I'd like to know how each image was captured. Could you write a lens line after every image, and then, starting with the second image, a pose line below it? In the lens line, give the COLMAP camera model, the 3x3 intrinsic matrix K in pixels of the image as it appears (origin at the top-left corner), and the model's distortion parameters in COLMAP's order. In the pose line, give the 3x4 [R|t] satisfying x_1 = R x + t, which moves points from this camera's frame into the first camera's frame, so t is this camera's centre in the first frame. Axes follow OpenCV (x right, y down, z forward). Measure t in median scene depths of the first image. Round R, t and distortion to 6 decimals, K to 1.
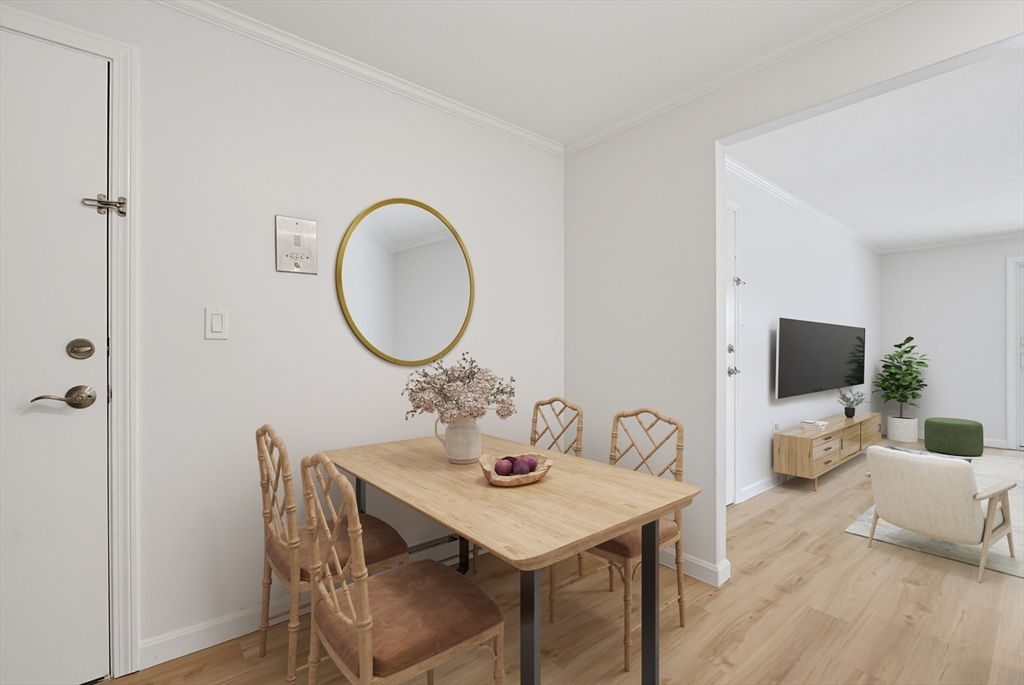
lens RADIAL K [[445.5, 0, 517.9], [0, 445.5, 346.7], [0, 0, 1]] dist [0.001007, -0.000164]
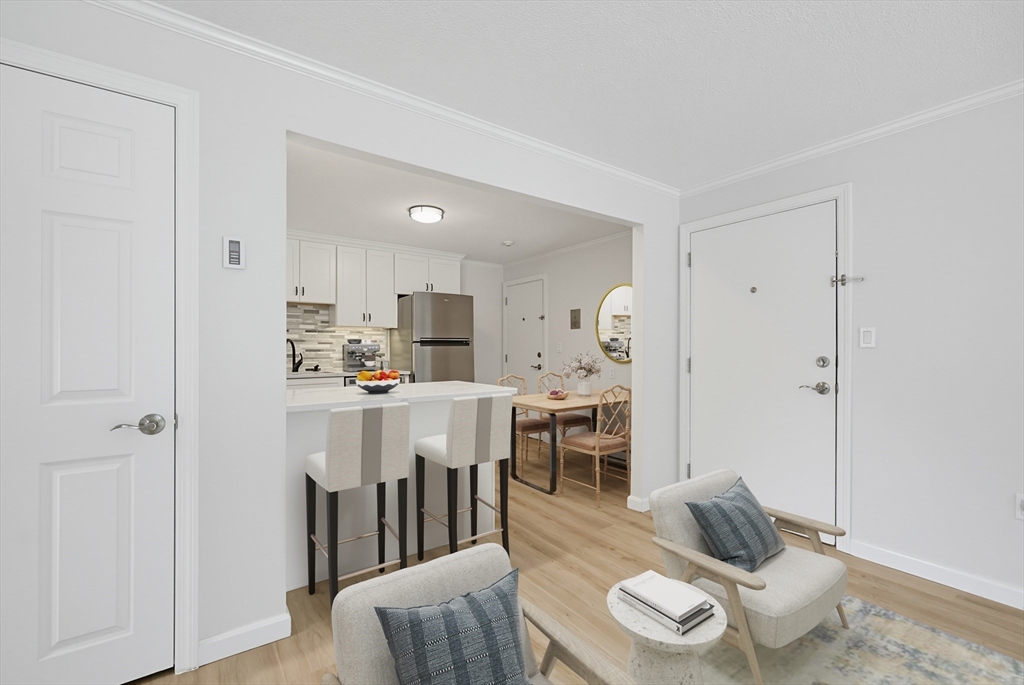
lens RADIAL K [[455.0, 0, 518.3], [0, 455.0, 350.5], [0, 0, 1]] dist [0.003007, 0.000262]
pose [[-0.057349, 0.002135, -0.998352, 2.039422], [0.002099, 0.999996, 0.002018, -0.028409], [0.998352, -0.001980, -0.057353, 0.682783]]
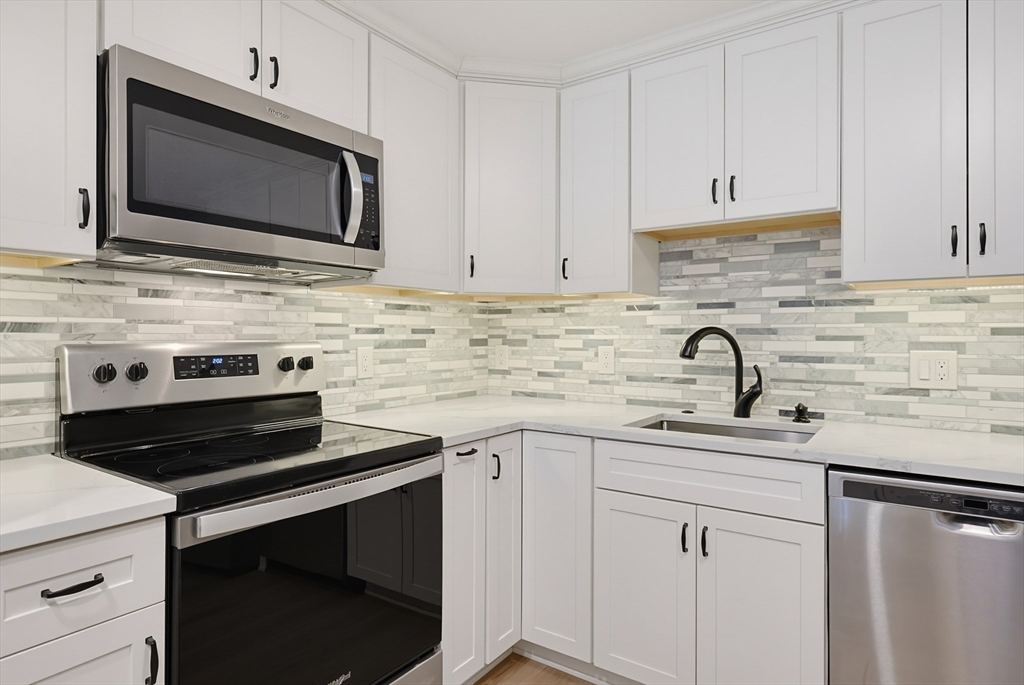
lens RADIAL K [[574.2, 0, 535.3], [0, 574.2, 332.7], [0, 0, 1]] dist [0.002710, 0.000646]
pose [[-0.965397, -0.005023, -0.260735, 0.535744], [-0.004015, 0.999982, -0.004401, -0.065191], [0.260753, -0.003202, -0.965400, 0.370162]]
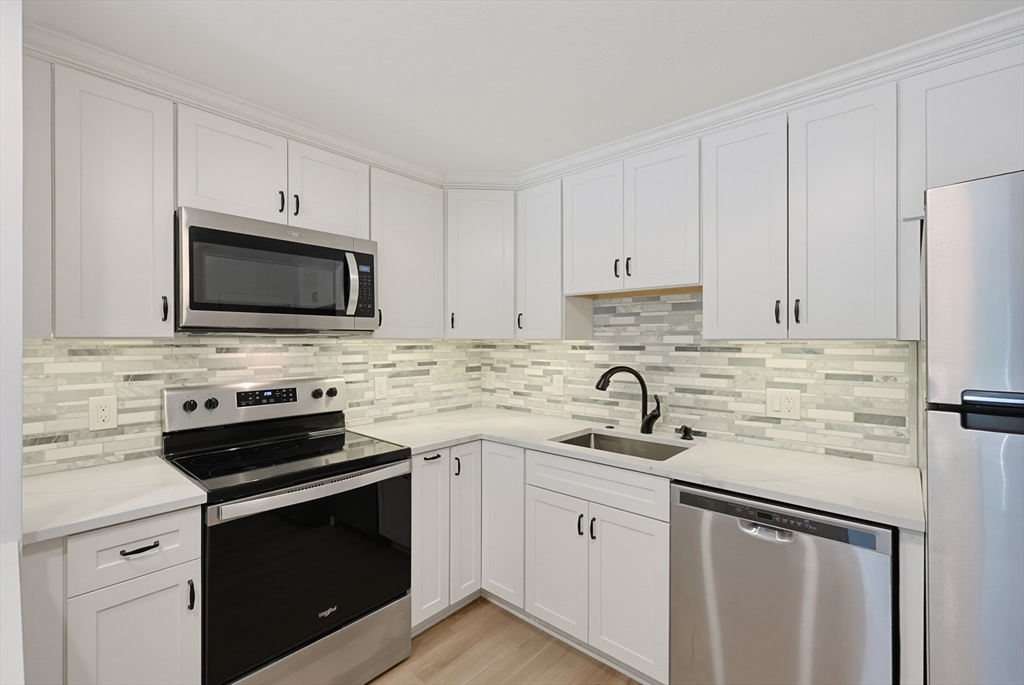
lens RADIAL K [[447.5, 0, 529.0], [0, 447.5, 340.1], [0, 0, 1]] dist [0.002888, -0.000002]
pose [[-0.989795, -0.002764, -0.142469, 0.345538], [-0.003123, 0.999992, 0.002301, -0.143444], [0.142462, 0.002722, -0.989797, 0.494016]]
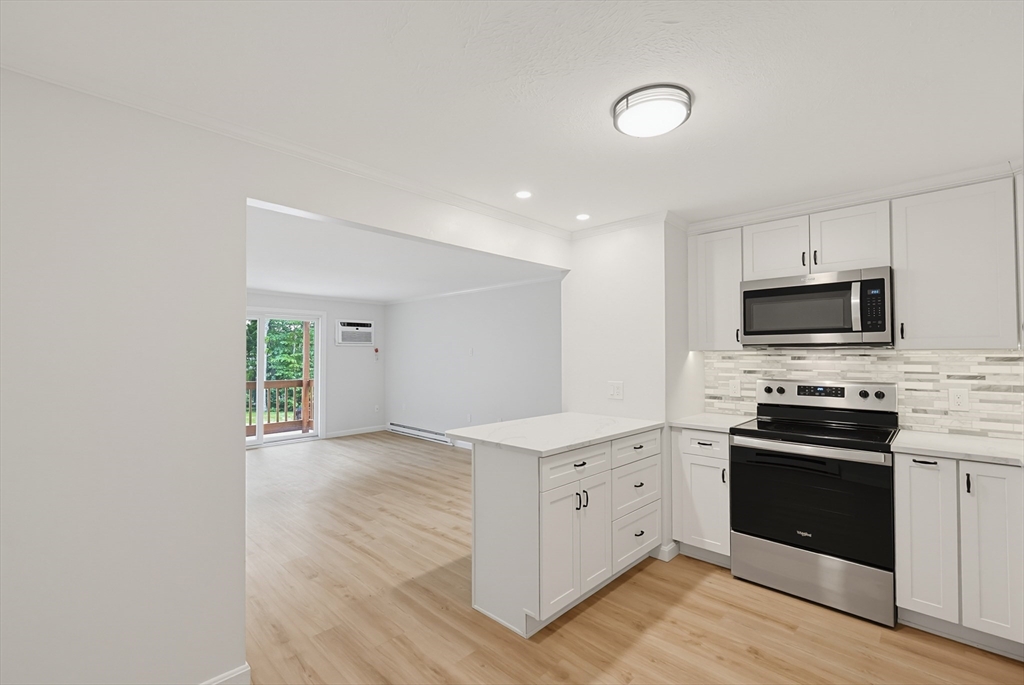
lens RADIAL K [[449.5, 0, 504.0], [0, 449.5, 346.6], [0, 0, 1]] dist [0.024531, -0.000029]
pose [[-0.080768, 0.016209, 0.996601, -0.524321], [0.002720, 0.999868, -0.016041, -0.135150], [-0.996729, 0.001415, -0.080802, 0.540447]]
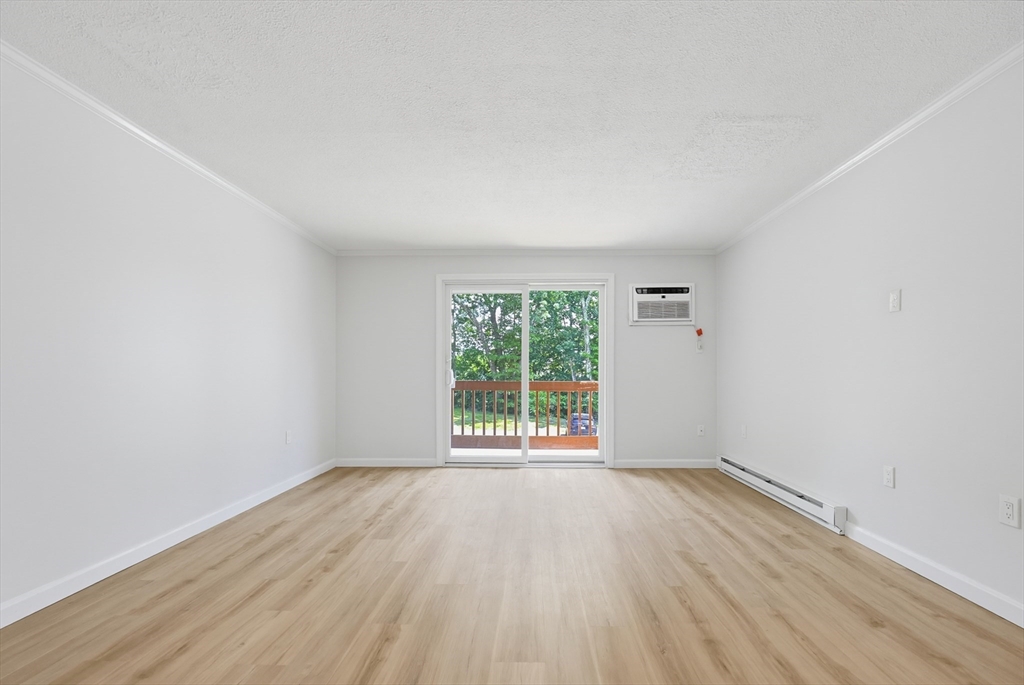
lens RADIAL K [[460.0, 0, 513.7], [0, 460.0, 370.5], [0, 0, 1]] dist [-0.001416, -0.000094]
pose [[0.665336, -0.002047, 0.746542, 1.099191], [0.001026, 0.999998, 0.001827, 0.031590], [-0.746544, -0.000450, 0.665336, 0.458600]]
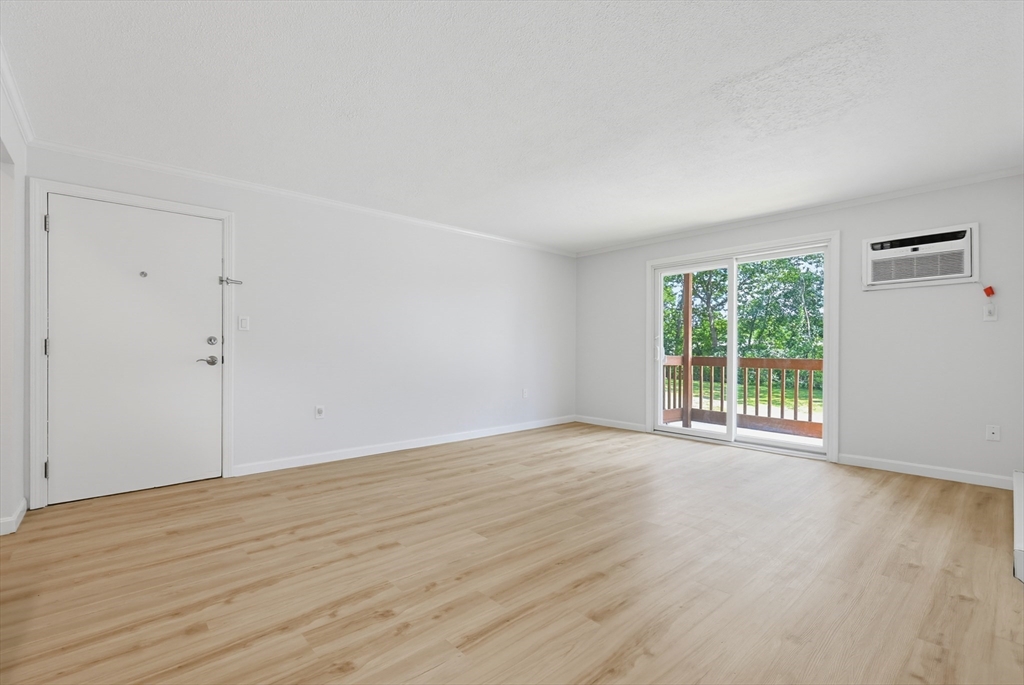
lens RADIAL K [[442.6, 0, 512.0], [0, 442.6, 342.5], [0, 0, 1]] dist [0.002181, 0.000195]
pose [[0.999121, -0.001833, 0.041879, 1.748281], [0.002246, 0.999949, -0.009809, 0.035273], [-0.041859, 0.009895, 0.999075, -0.225295]]
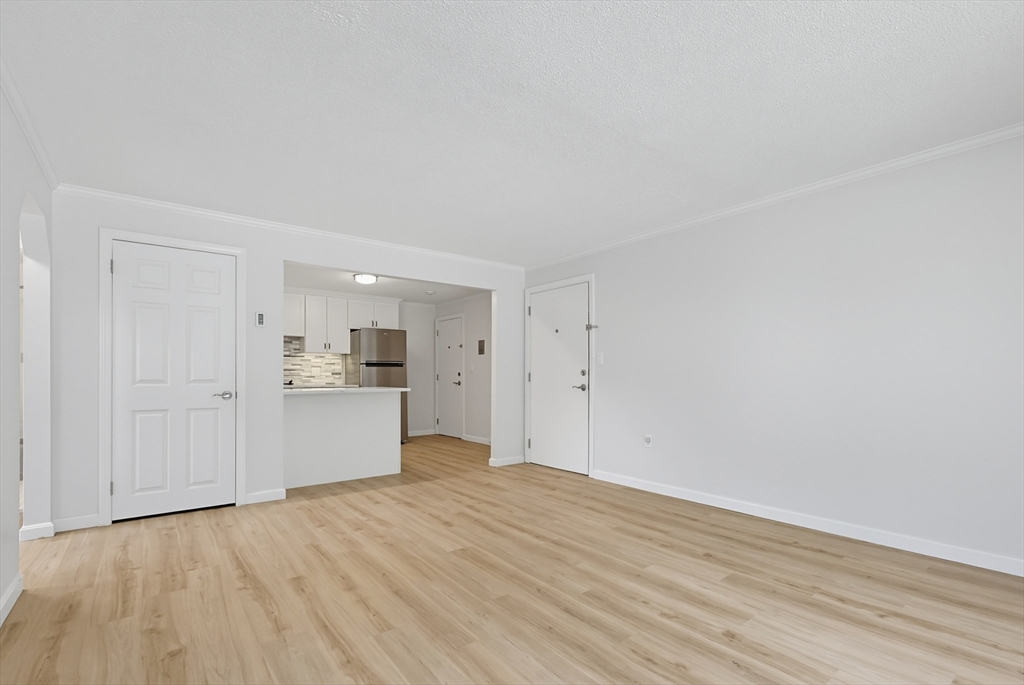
lens RADIAL K [[487.2, 0, 514.0], [0, 487.2, 375.1], [0, 0, 1]] dist [0.000442, 0.000266]
pose [[-0.027425, -0.004011, -0.999616, 3.164411], [0.003700, 0.999985, -0.004114, 0.029194], [0.999617, -0.003812, -0.027410, 1.187346]]
